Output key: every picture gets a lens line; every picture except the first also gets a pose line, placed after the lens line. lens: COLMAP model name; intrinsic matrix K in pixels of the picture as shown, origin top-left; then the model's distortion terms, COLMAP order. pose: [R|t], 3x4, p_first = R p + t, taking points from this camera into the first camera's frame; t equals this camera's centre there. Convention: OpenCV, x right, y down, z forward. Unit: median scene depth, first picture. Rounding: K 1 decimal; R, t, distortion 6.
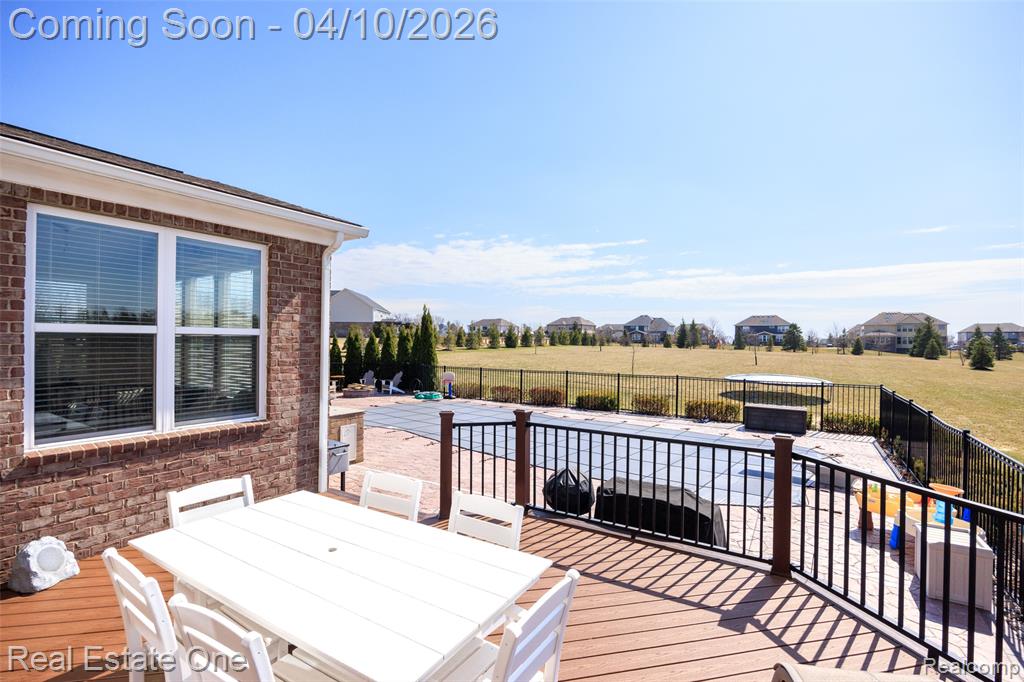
lens RADIAL K [[473.5, 0, 511.9], [0, 473.5, 343.0], [0, 0, 1]] dist [-0.005248, -0.000302]
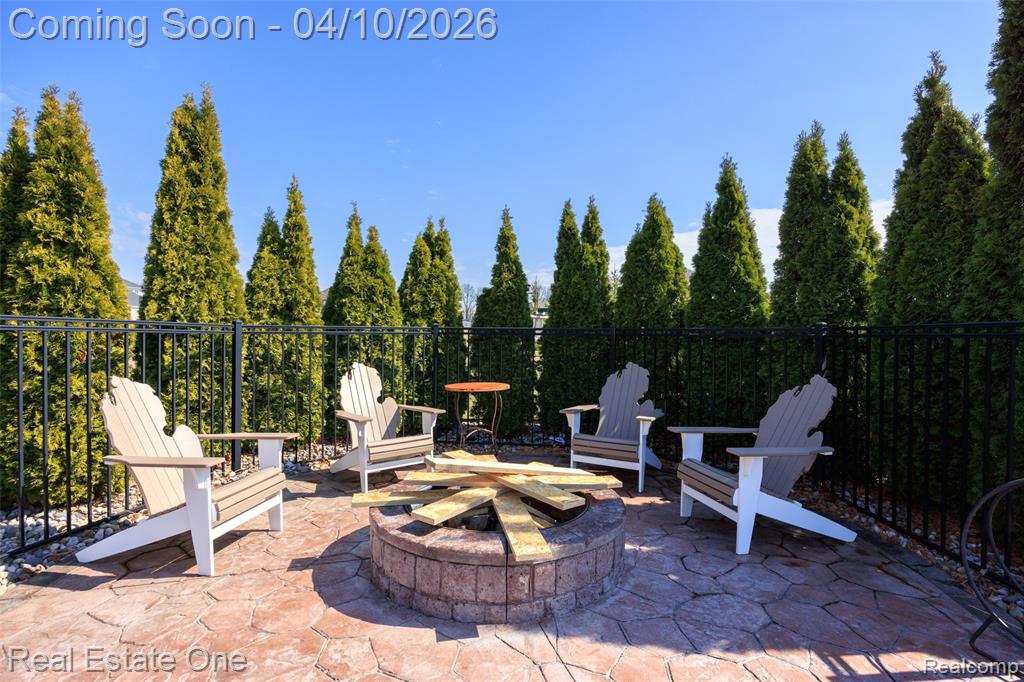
lens RADIAL K [[473.5, 0, 512.7], [0, 473.5, 336.6], [0, 0, 1]] dist [-0.005248, -0.000302]
pose [[0.769899, 0.006624, -0.638131, -1.482765], [0.003884, 0.999879, 0.015066, 0.310885], [0.638154, -0.014078, 0.769780, 5.728442]]
